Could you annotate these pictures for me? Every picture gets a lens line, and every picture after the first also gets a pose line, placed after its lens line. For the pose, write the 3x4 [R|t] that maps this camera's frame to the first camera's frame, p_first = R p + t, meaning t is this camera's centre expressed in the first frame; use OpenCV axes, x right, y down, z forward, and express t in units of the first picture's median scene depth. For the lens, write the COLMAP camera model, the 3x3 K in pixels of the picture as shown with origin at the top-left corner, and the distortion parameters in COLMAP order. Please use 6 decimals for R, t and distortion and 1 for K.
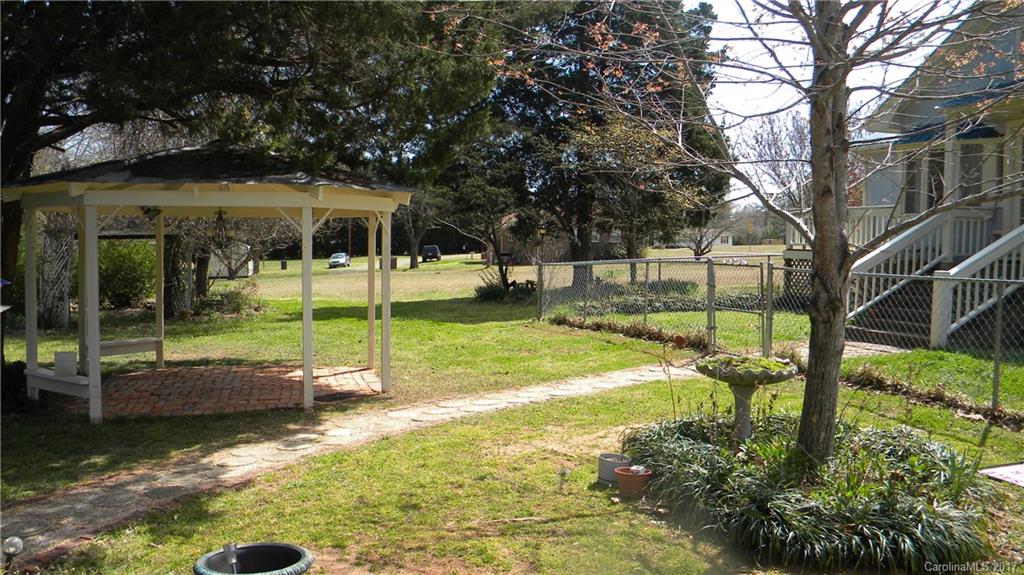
lens RADIAL K [[875.1, 0, 507.5], [0, 875.1, 281.9], [0, 0, 1]] dist [-0.149574, 0.092219]
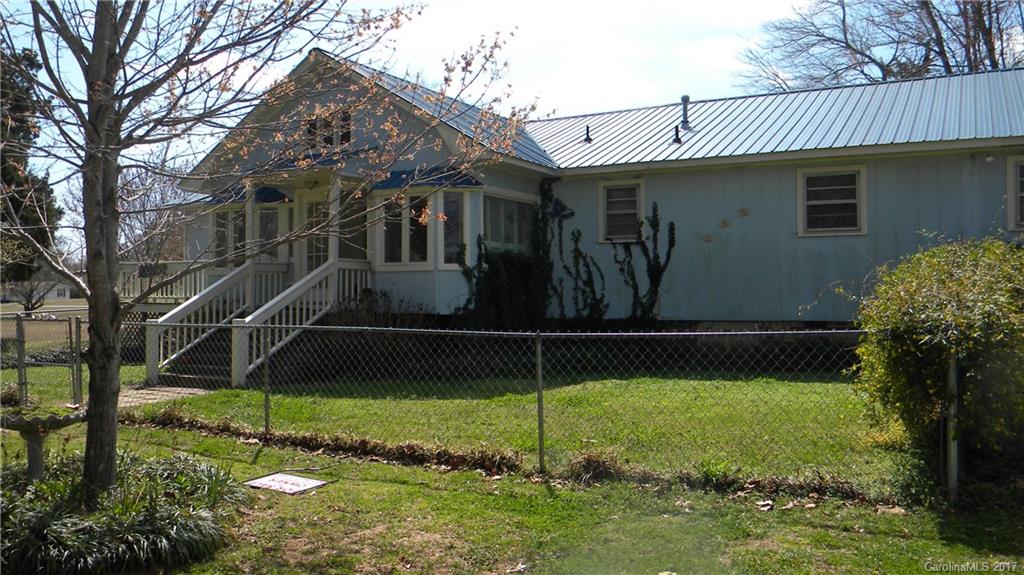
lens RADIAL K [[875.1, 0, 509.6], [0, 875.1, 286.7], [0, 0, 1]] dist [-0.149574, 0.092219]
pose [[0.745818, -0.009206, 0.666086, 0.019465], [0.044886, 0.998326, -0.036462, 0.003274], [-0.664636, 0.057092, 0.744983, -0.172327]]
